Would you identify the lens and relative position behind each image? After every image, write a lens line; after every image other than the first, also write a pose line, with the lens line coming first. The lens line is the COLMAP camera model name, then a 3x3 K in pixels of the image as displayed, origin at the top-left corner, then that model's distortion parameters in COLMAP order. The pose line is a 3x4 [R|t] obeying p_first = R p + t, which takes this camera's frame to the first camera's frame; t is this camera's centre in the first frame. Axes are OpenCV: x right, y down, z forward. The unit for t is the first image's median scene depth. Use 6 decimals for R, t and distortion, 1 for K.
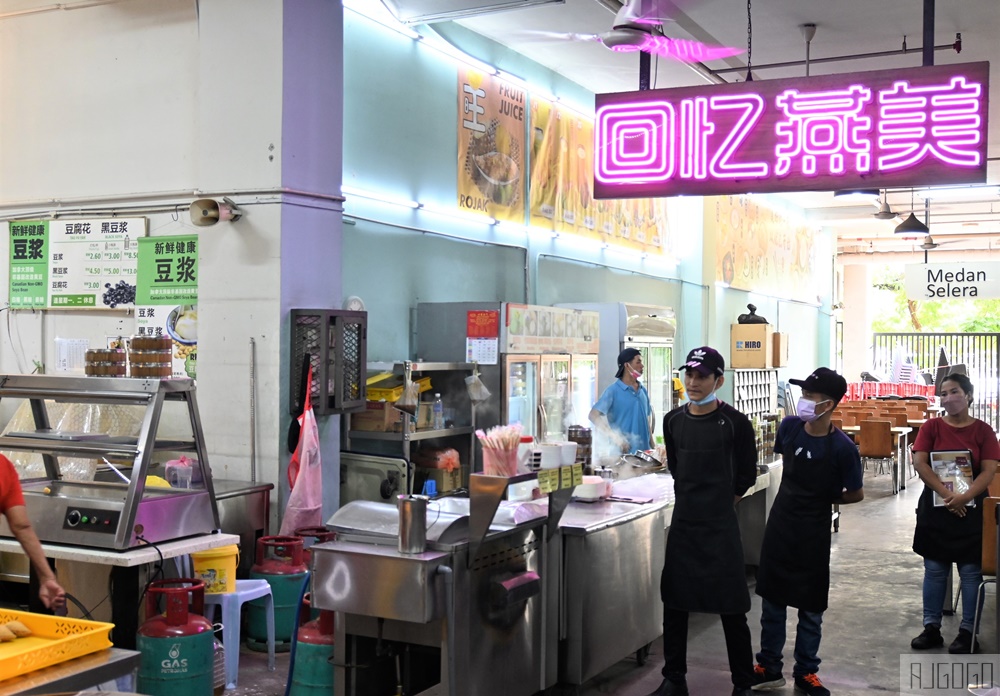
lens RADIAL K [[1170.6, 0, 500.9], [0, 1170.6, 351.0], [0, 0, 1]] dist [0.017073, 0.000000]
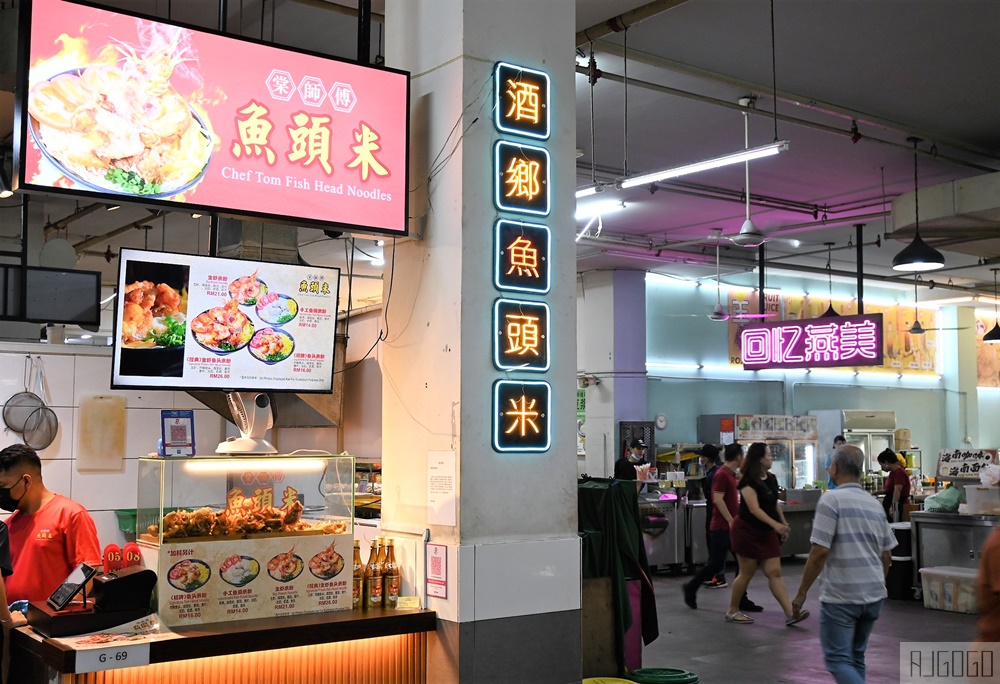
lens RADIAL K [[1170.6, 0, 501.0], [0, 1170.6, 340.6], [0, 0, 1]] dist [0.017073, 0.000000]
pose [[0.889015, -0.045894, -0.455571, 0.741172], [0.008331, 0.996421, -0.084121, -0.001539], [0.457801, 0.070989, 0.886216, -1.299236]]
